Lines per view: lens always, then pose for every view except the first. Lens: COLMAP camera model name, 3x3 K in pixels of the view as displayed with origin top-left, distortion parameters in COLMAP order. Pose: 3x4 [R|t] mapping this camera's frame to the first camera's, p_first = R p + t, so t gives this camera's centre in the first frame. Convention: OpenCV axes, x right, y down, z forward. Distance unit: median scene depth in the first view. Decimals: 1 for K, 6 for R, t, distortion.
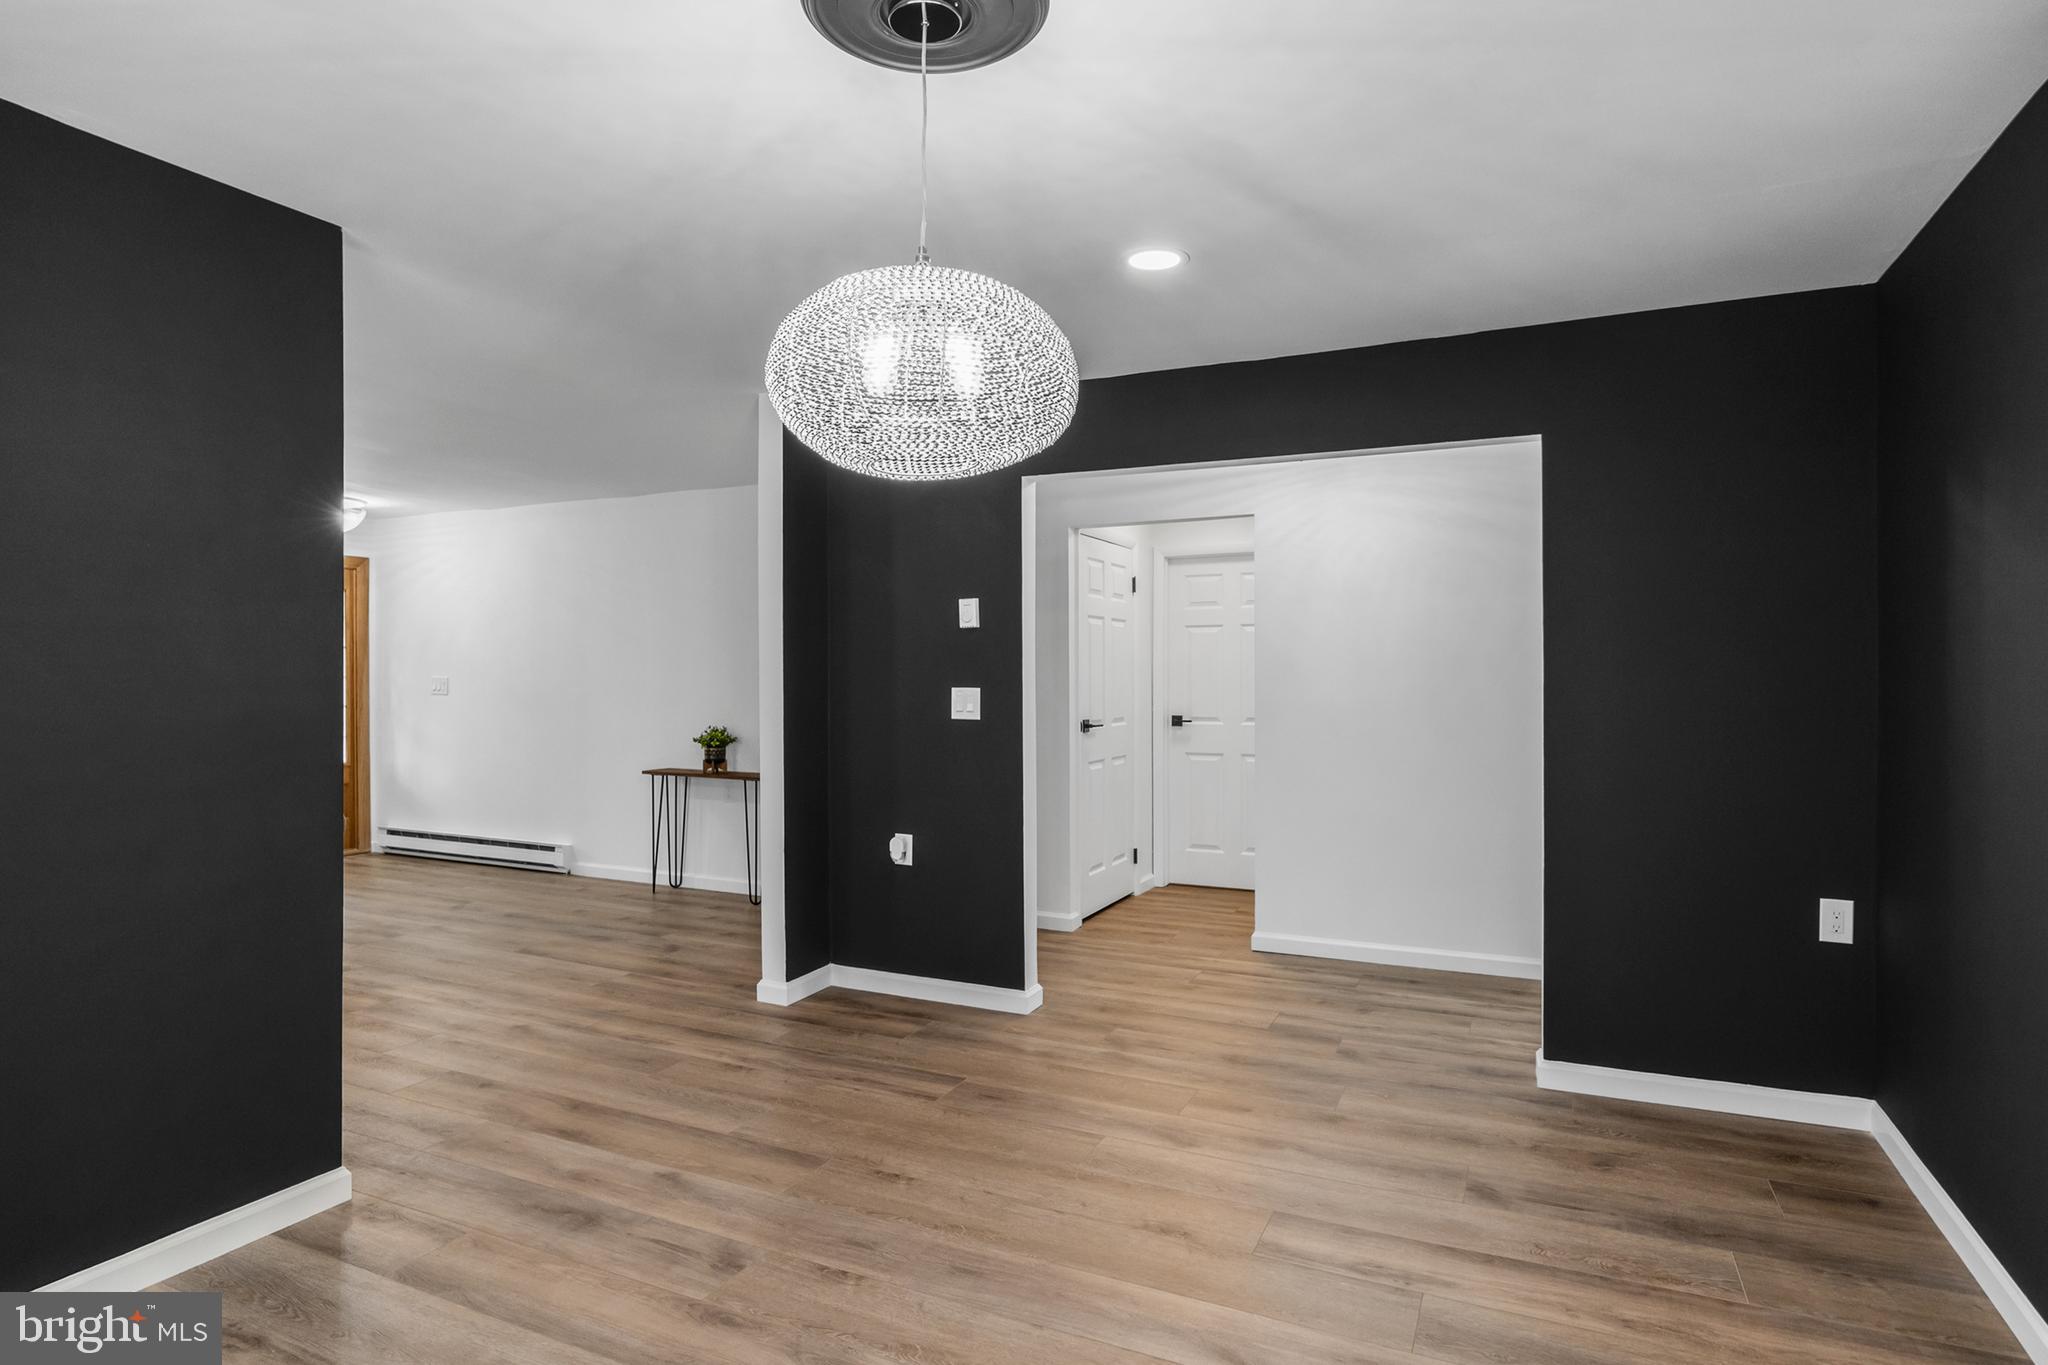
lens RADIAL K [[1099.8, 0, 1030.5], [0, 1099.8, 668.7], [0, 0, 1]] dist [0.007928, 0.001214]
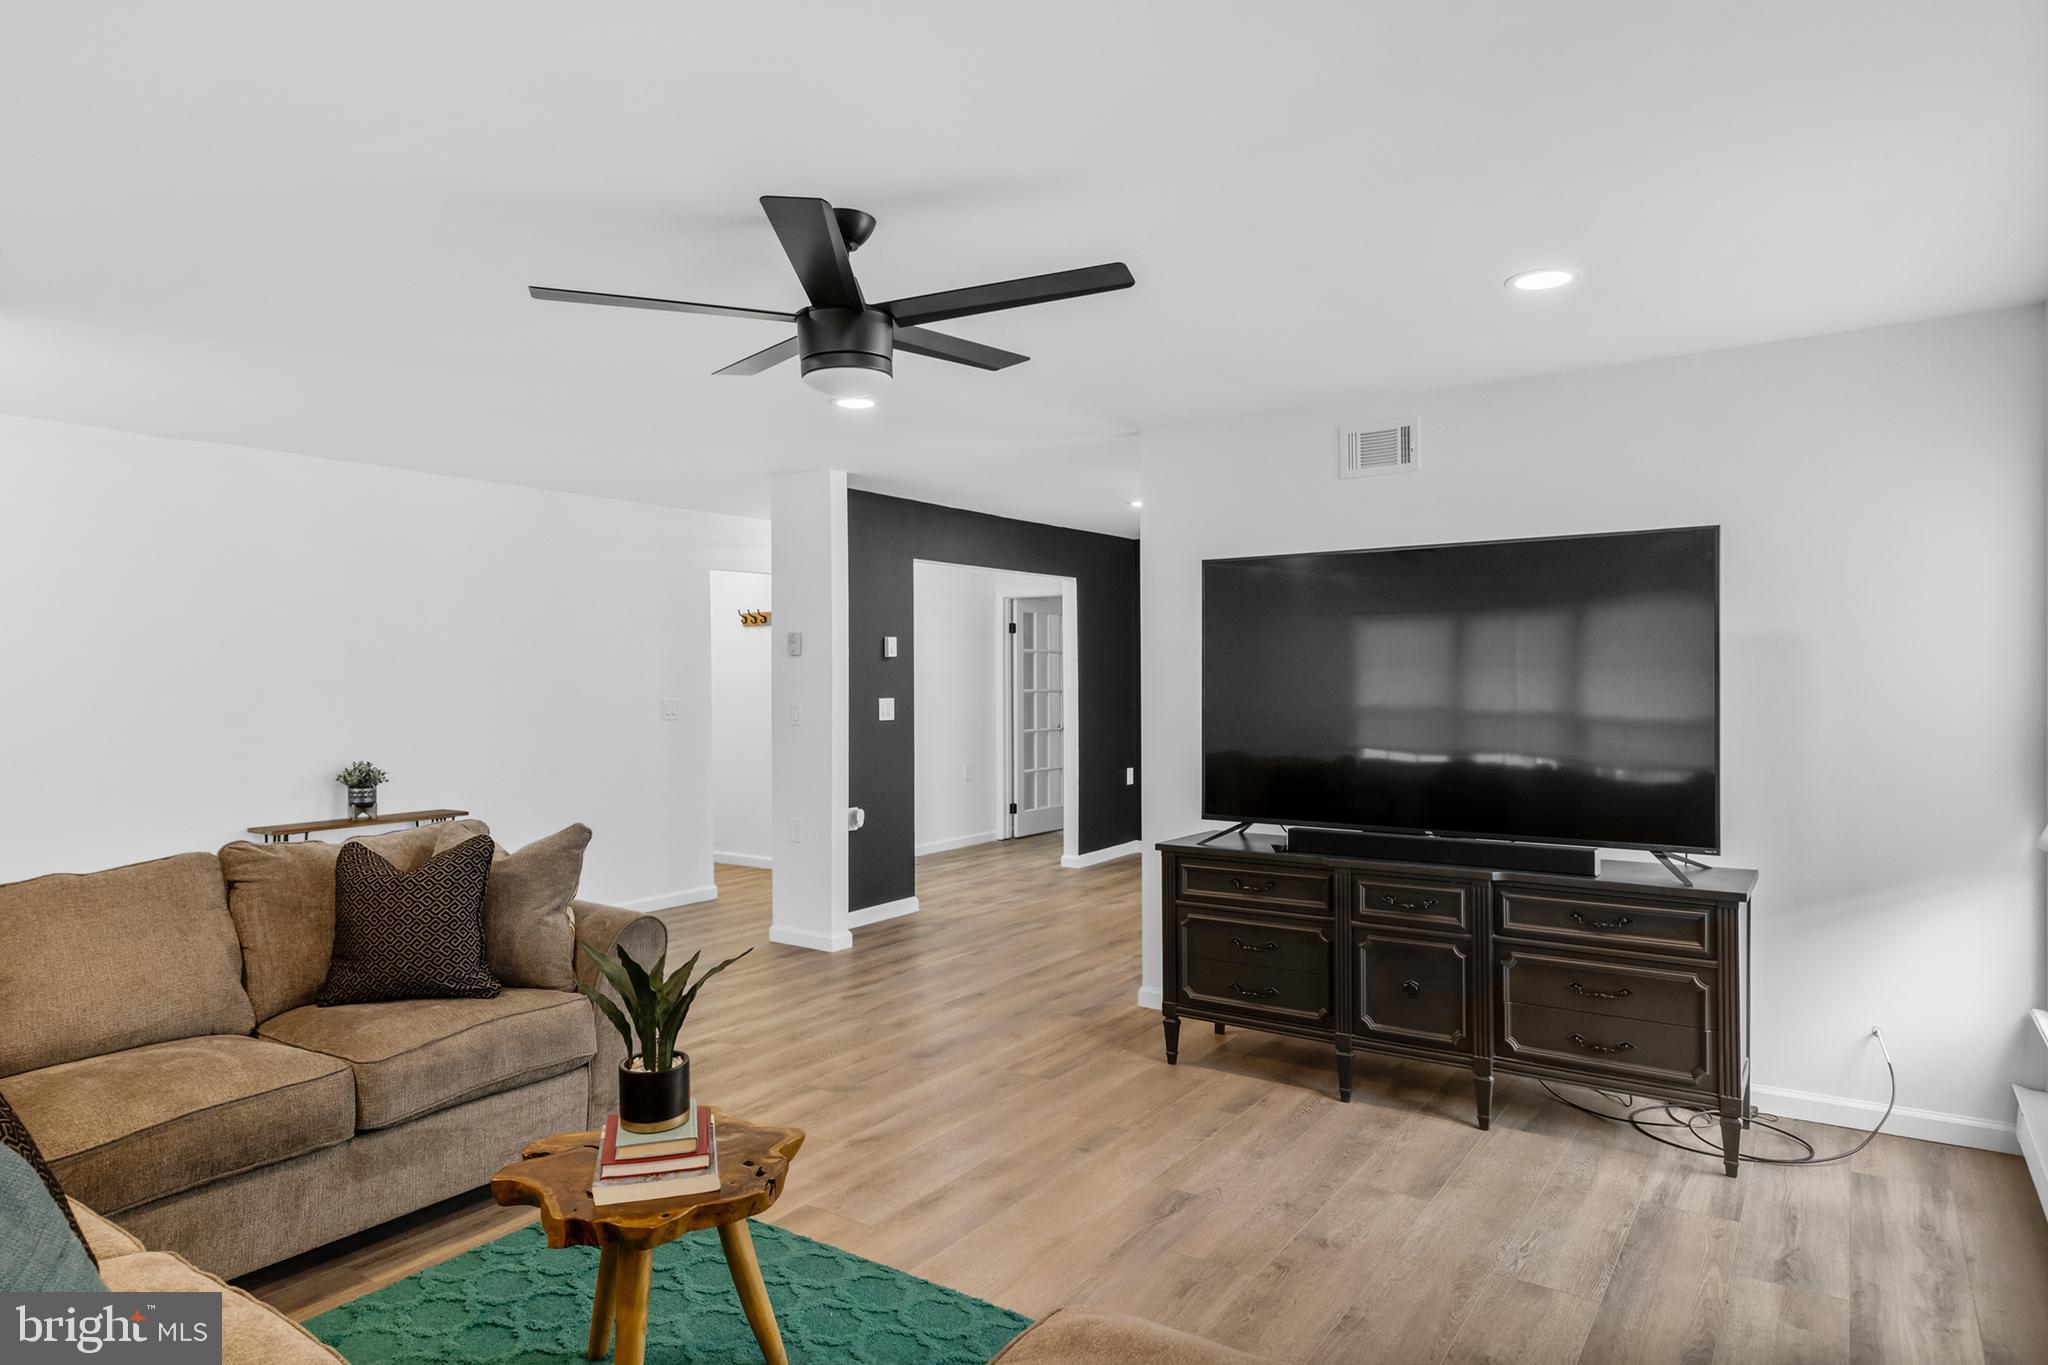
lens RADIAL K [[1163.9, 0, 1024.0], [0, 1163.9, 682.5], [0, 0, 1]] dist [0.001210, -0.000447]
pose [[0.157556, -0.002040, 0.987508, -1.522925], [0.004198, 0.999990, 0.001396, -0.005915], [-0.987501, 0.003925, 0.157563, 0.580305]]
